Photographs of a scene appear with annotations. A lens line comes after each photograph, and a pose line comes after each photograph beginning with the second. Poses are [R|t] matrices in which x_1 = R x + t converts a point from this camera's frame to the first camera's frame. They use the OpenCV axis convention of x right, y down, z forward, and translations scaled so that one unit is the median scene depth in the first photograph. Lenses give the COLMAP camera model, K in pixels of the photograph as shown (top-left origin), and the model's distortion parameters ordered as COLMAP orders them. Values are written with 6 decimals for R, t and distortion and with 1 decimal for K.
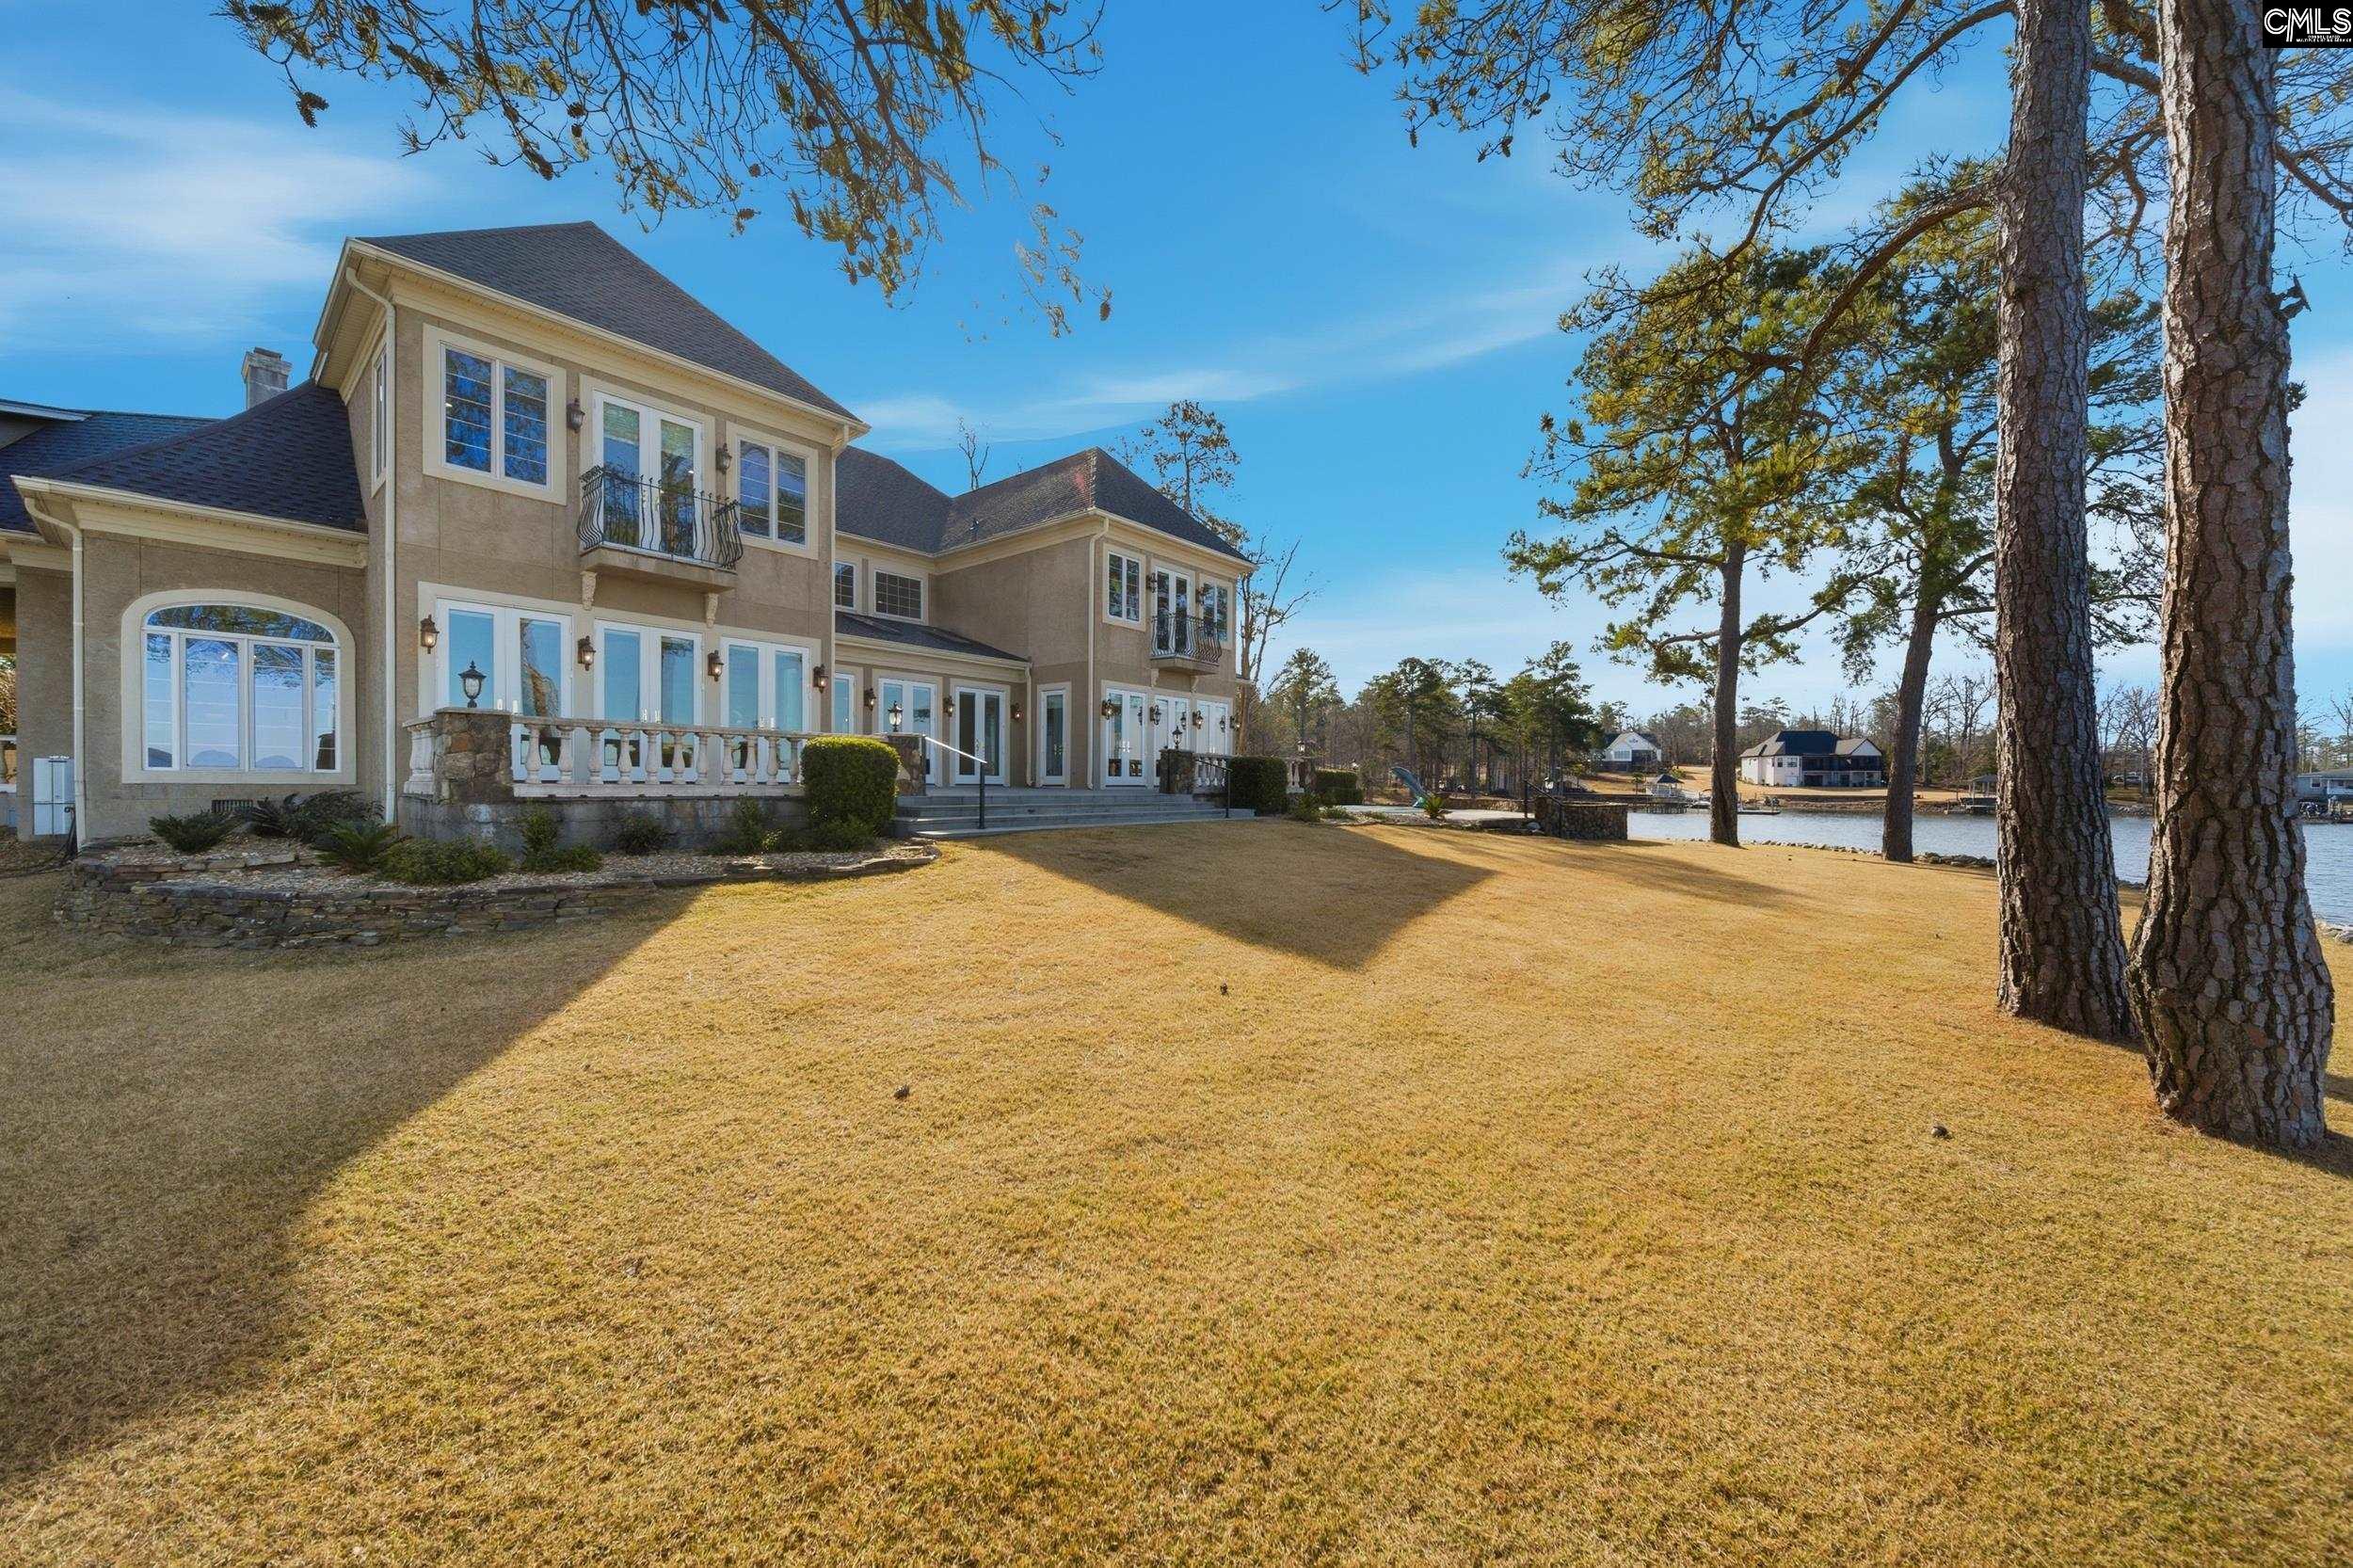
lens RADIAL K [[842.2, 0, 1177.3], [0, 842.2, 796.3], [0, 0, 1]] dist [0.000259, 0.000030]
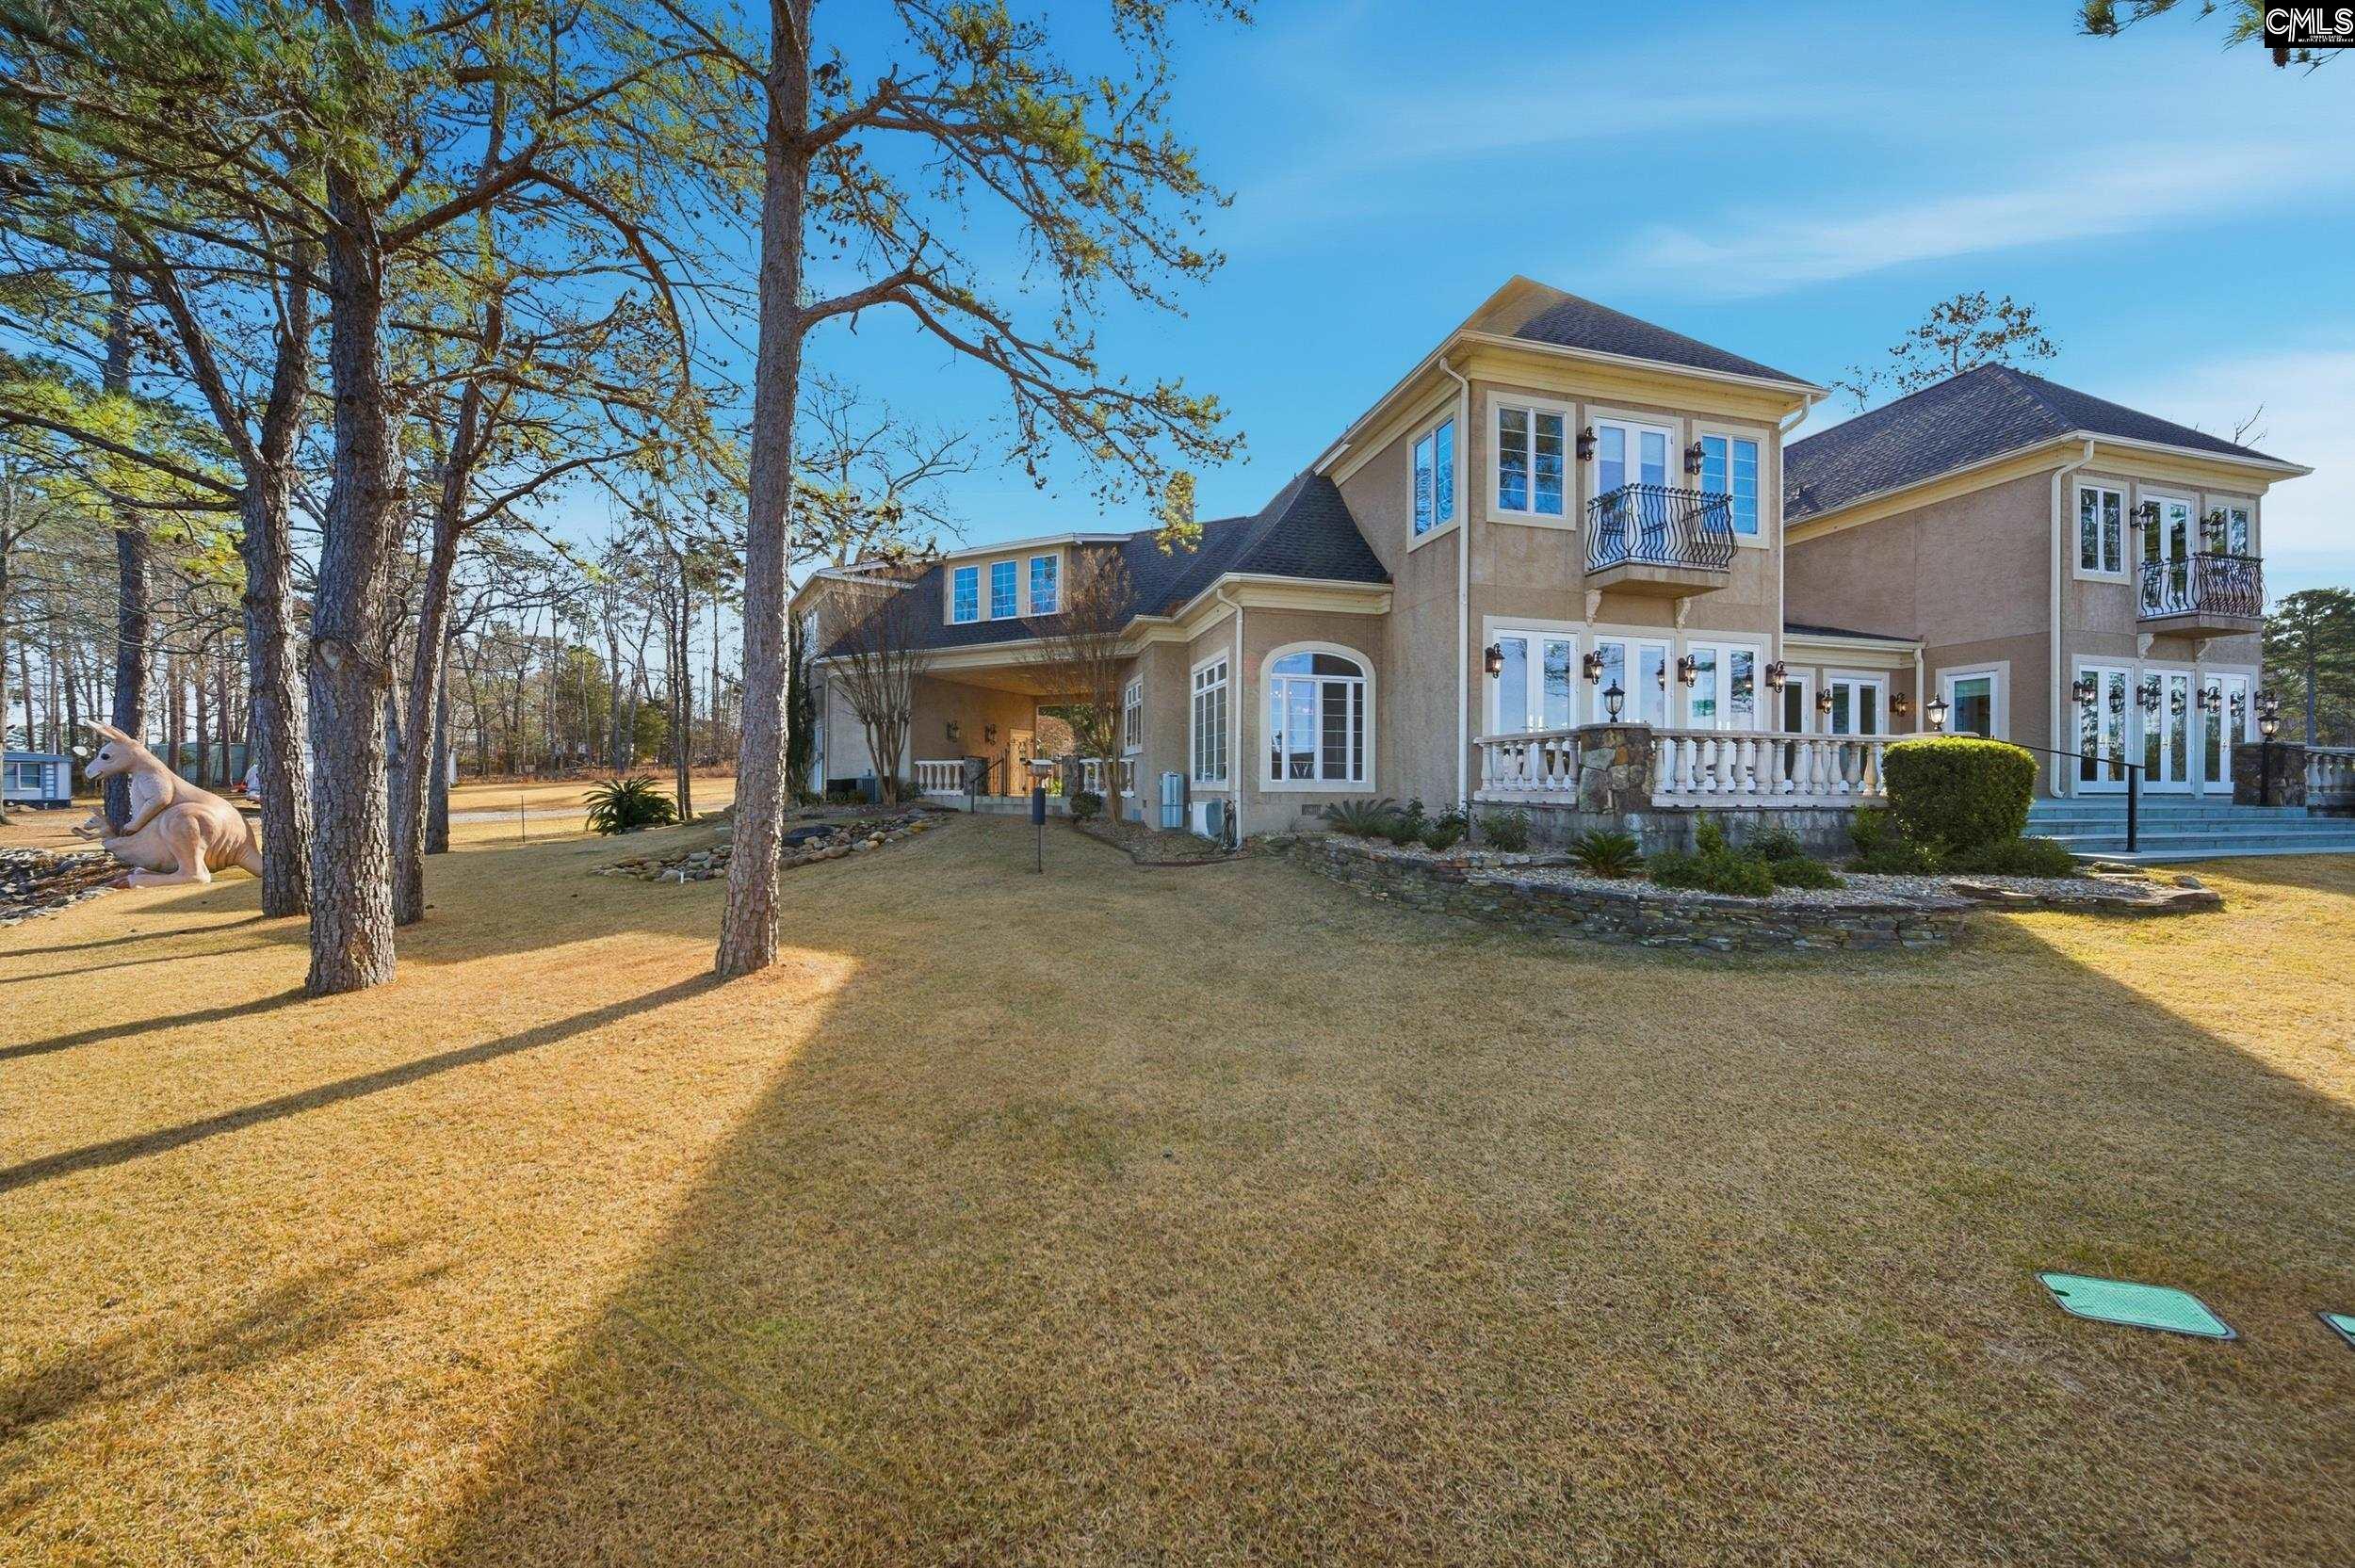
lens RADIAL K [[826.8, 0, 1177.5], [0, 826.8, 784.0], [0, 0, 1]] dist [-0.000424, -0.000002]
pose [[0.810100, -0.002673, -0.586286, -0.519142], [-0.007776, 0.999853, -0.015302, -0.005527], [0.586240, 0.016955, 0.809960, -0.132694]]
